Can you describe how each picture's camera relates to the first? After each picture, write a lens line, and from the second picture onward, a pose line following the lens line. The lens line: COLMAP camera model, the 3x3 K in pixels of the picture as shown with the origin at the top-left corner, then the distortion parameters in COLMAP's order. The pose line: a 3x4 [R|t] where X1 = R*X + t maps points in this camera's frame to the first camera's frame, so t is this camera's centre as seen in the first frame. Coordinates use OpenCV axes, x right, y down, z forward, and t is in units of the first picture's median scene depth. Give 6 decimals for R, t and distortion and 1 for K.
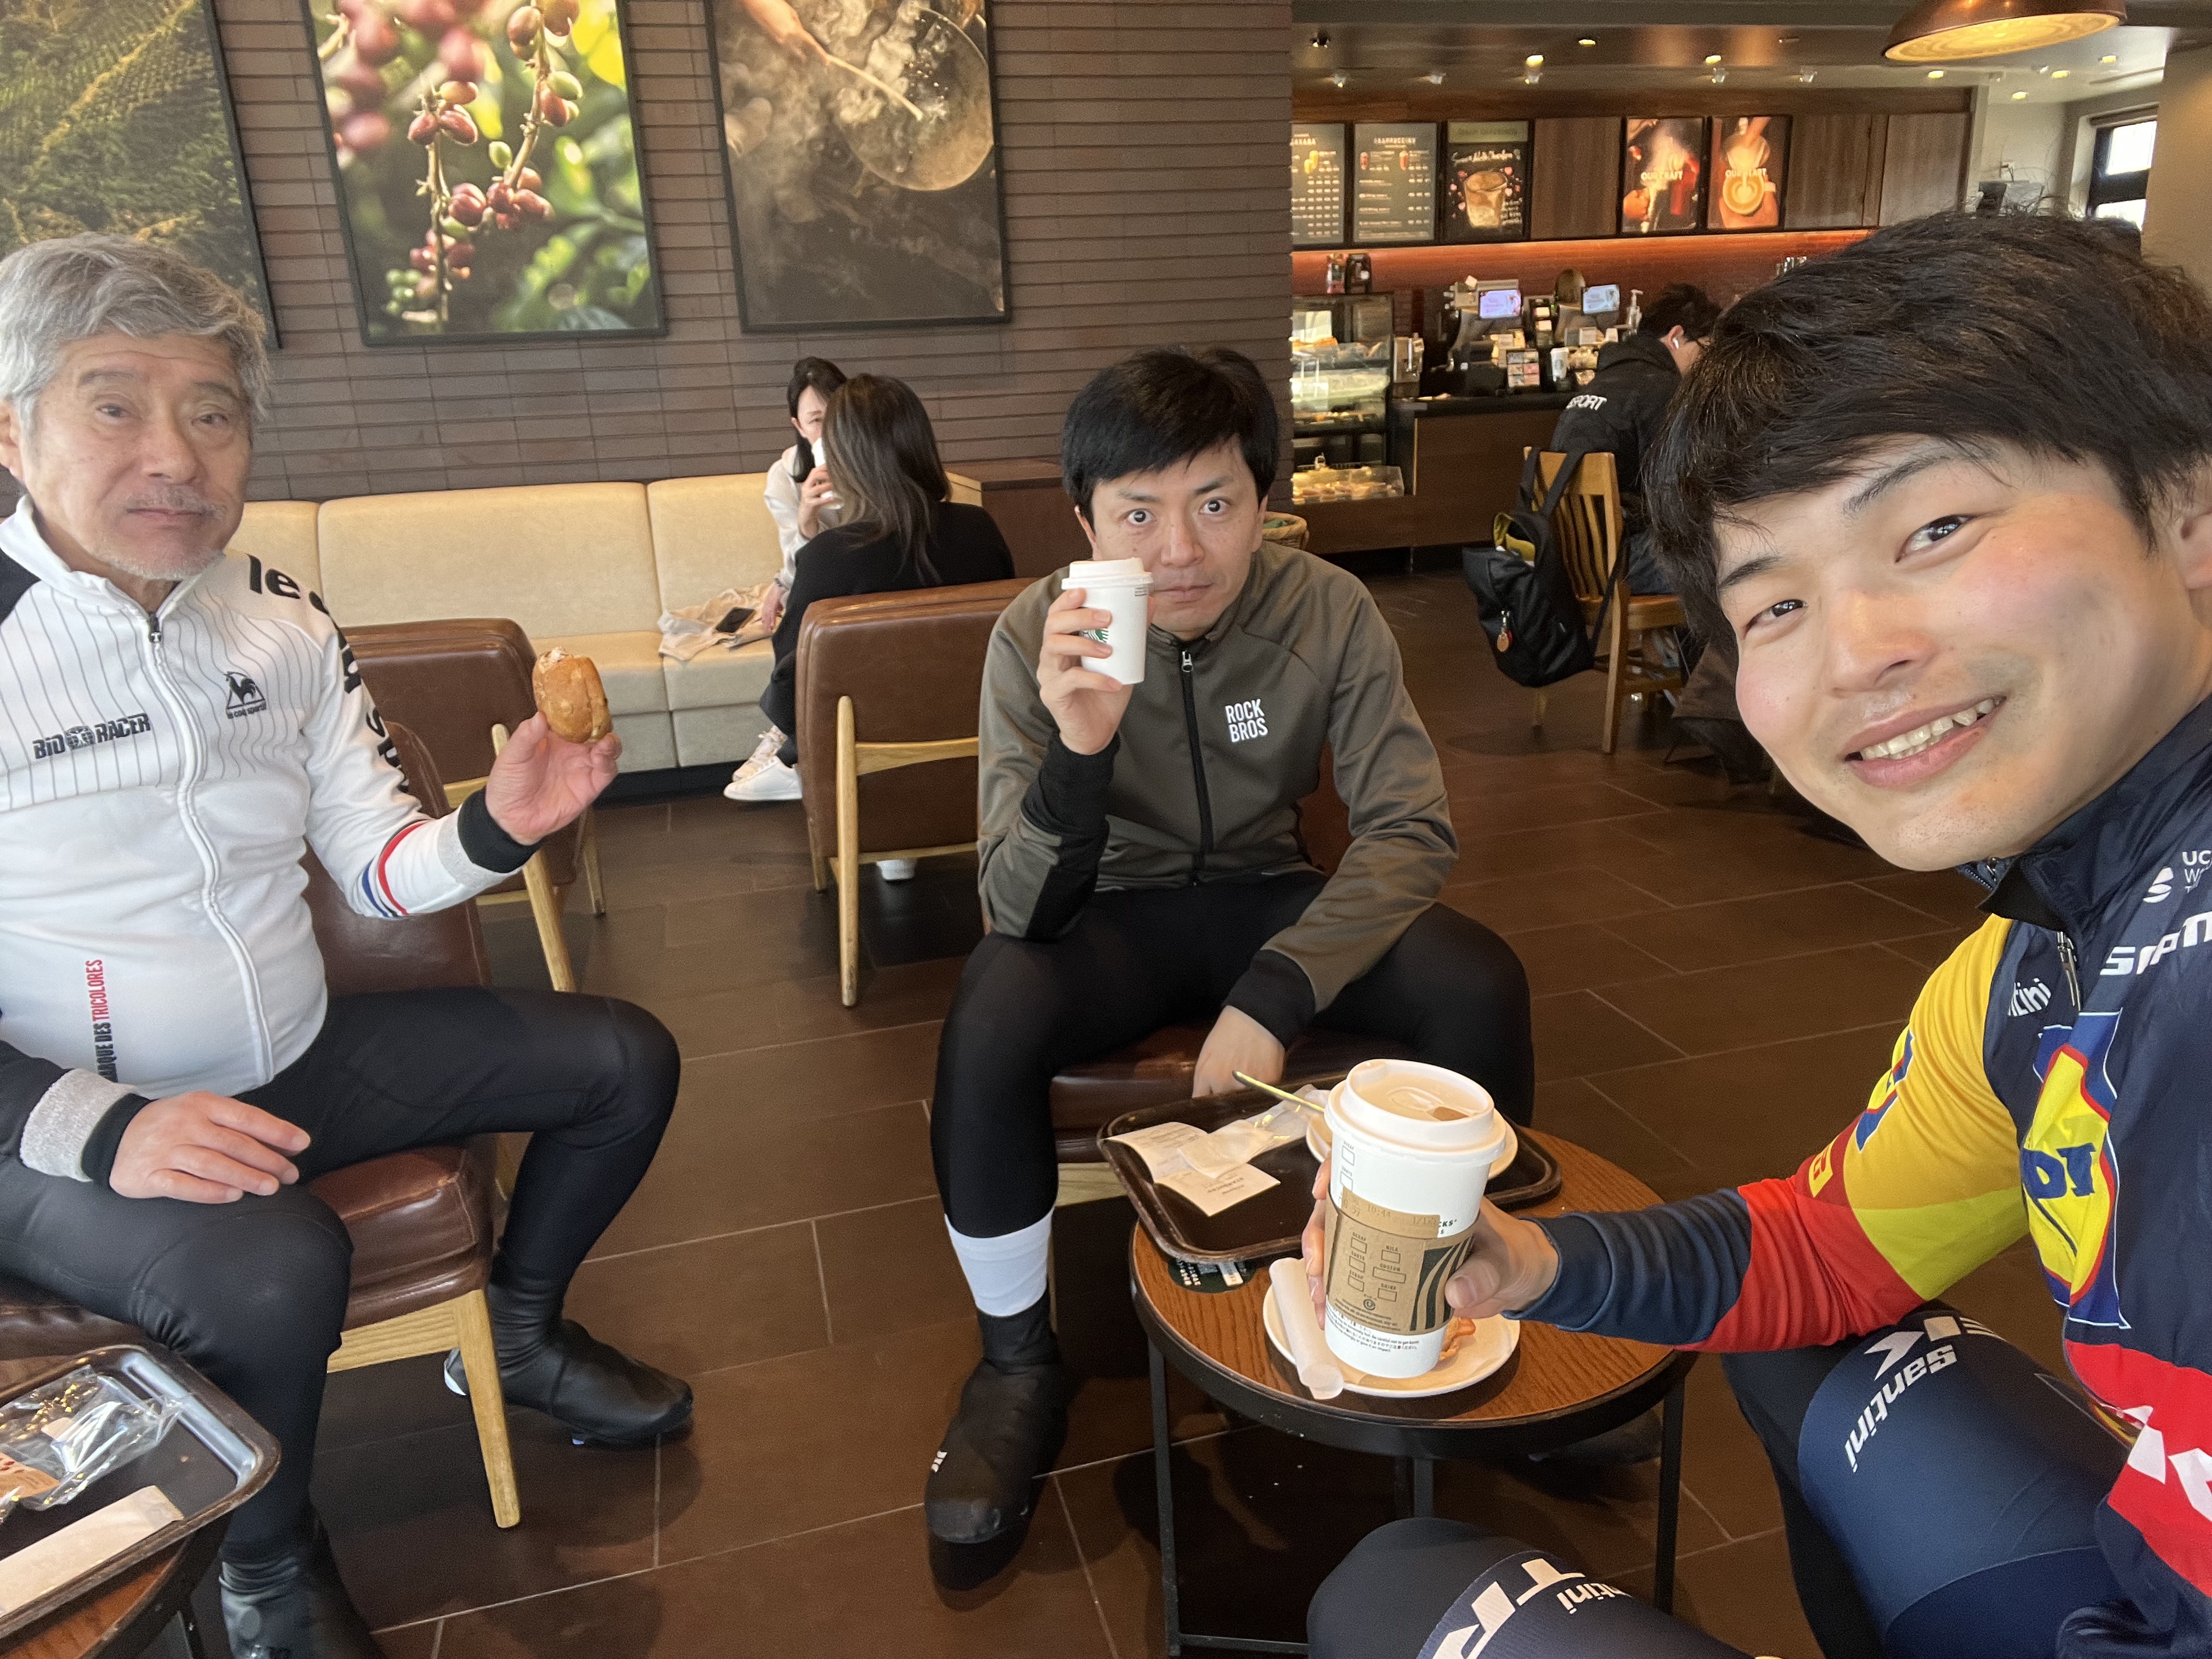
lens RADIAL K [[1604.5, 0, 1106.0], [0, 1604.5, 829.5], [0, 0, 1]] dist [0.005345, 0.000212]
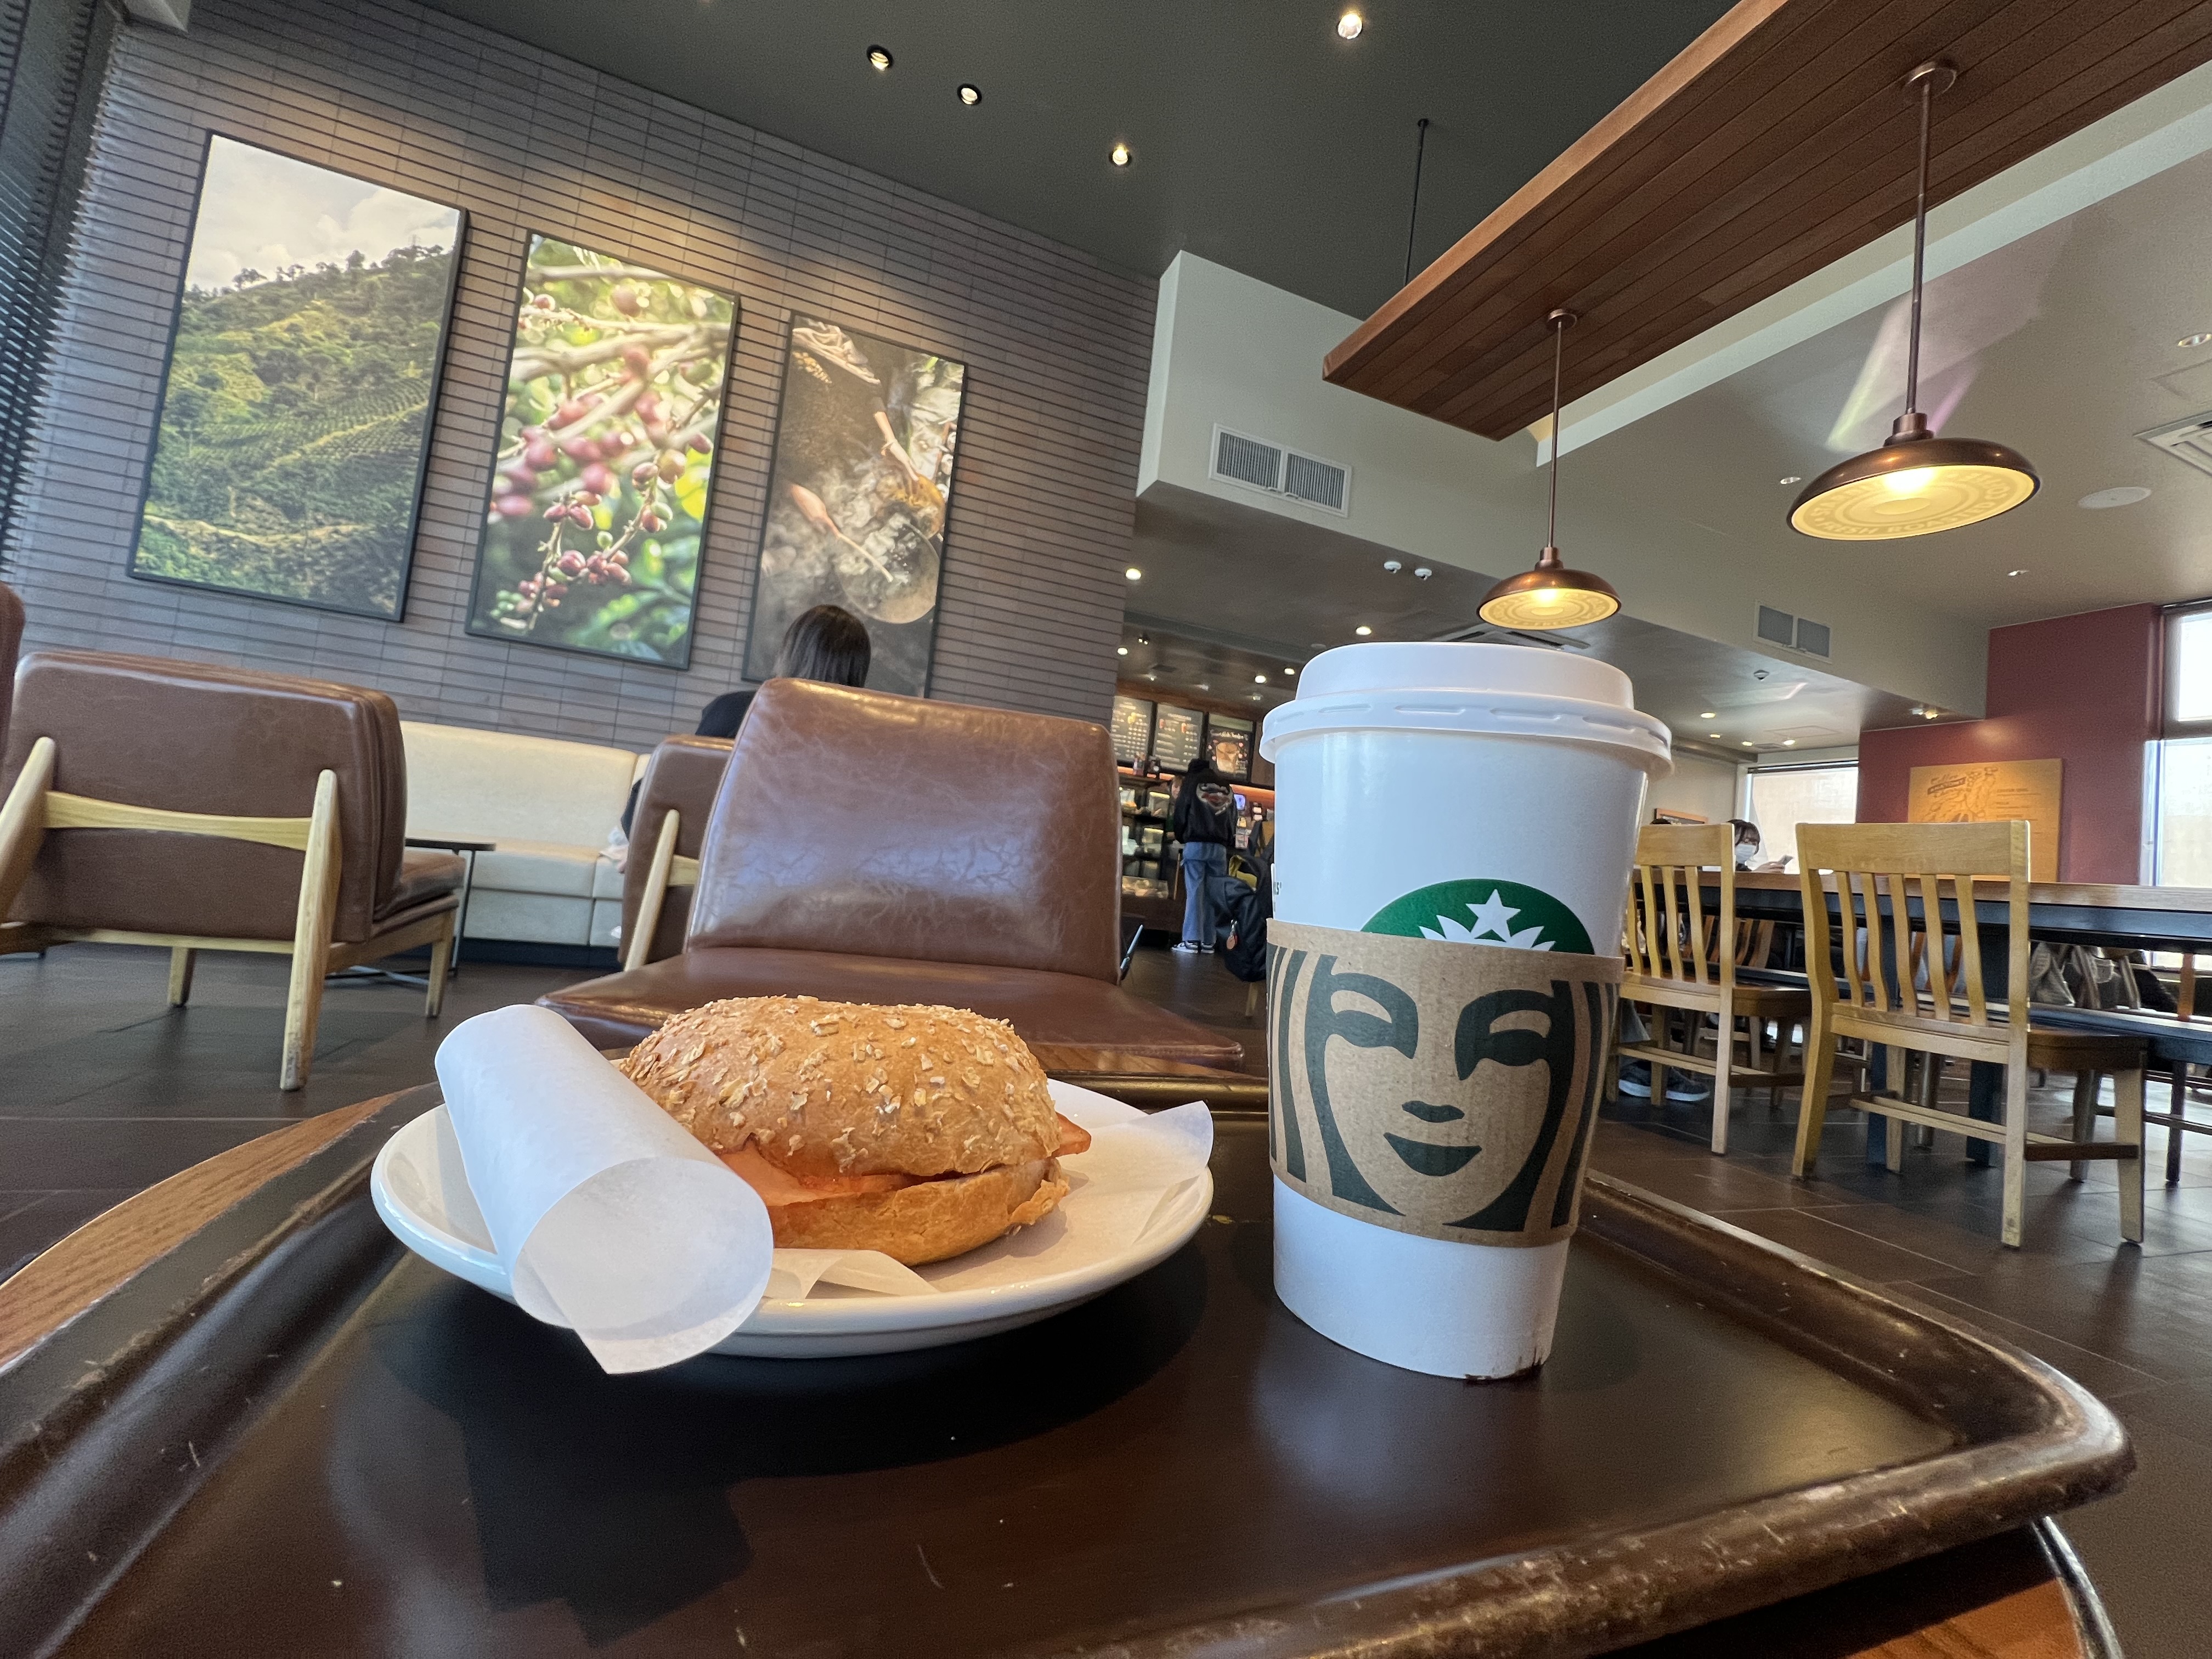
lens RADIAL K [[886.1, 0, 1106.0], [0, 886.1, 829.5], [0, 0, 1]] dist [-0.021381, 0.009208]
pose [[0.984099, 0.153482, 0.089397, 0.054560], [-0.111021, 0.924396, -0.364919, 0.080462], [-0.138647, 0.349192, 0.926737, 0.258217]]
